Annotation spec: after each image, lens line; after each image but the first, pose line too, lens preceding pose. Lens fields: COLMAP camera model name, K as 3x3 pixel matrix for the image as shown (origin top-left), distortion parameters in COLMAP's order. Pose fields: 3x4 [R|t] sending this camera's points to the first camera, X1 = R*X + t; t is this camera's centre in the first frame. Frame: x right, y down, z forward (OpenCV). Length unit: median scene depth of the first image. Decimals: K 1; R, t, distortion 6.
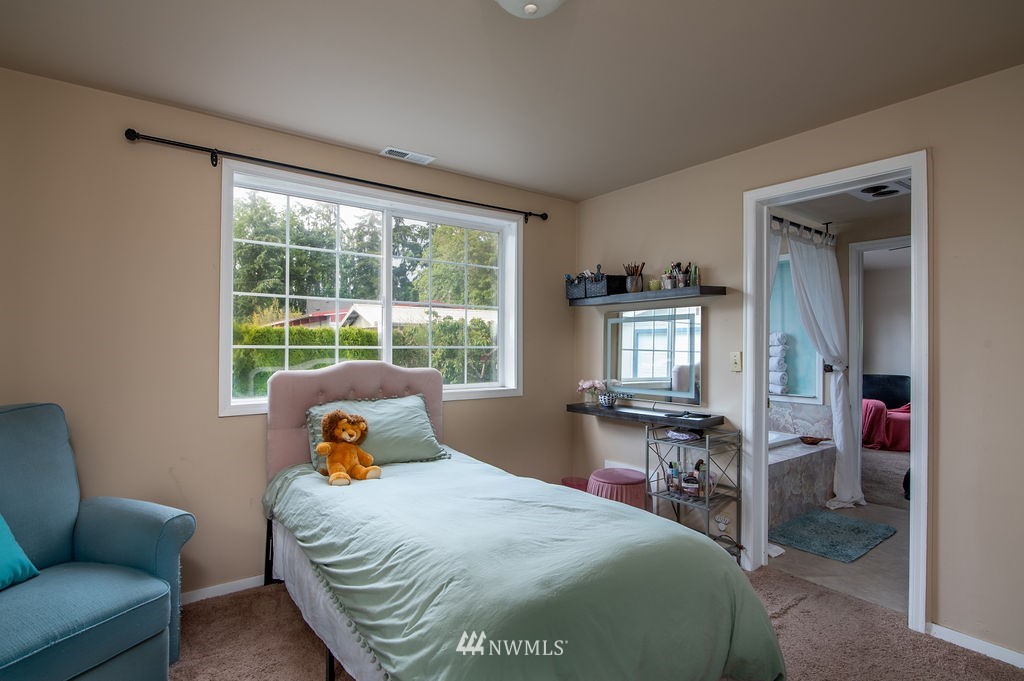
lens RADIAL K [[510.7, 0, 512.0], [0, 510.7, 340.5], [0, 0, 1]] dist [-0.017904, -0.000027]
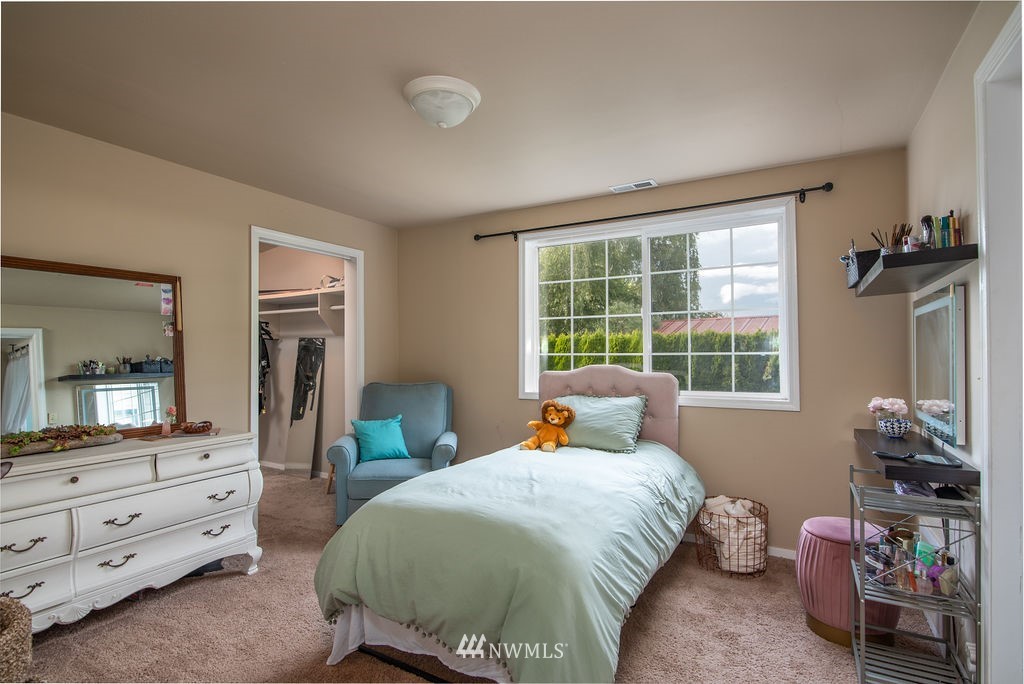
lens RADIAL K [[510.7, 0, 512.0], [0, 510.7, 342.0], [0, 0, 1]] dist [-0.017904, -0.000027]
pose [[0.386146, -0.025712, -0.922079, 0.829694], [0.017180, 0.999639, -0.020680, 0.005947], [0.922278, -0.007855, 0.386448, 0.343531]]
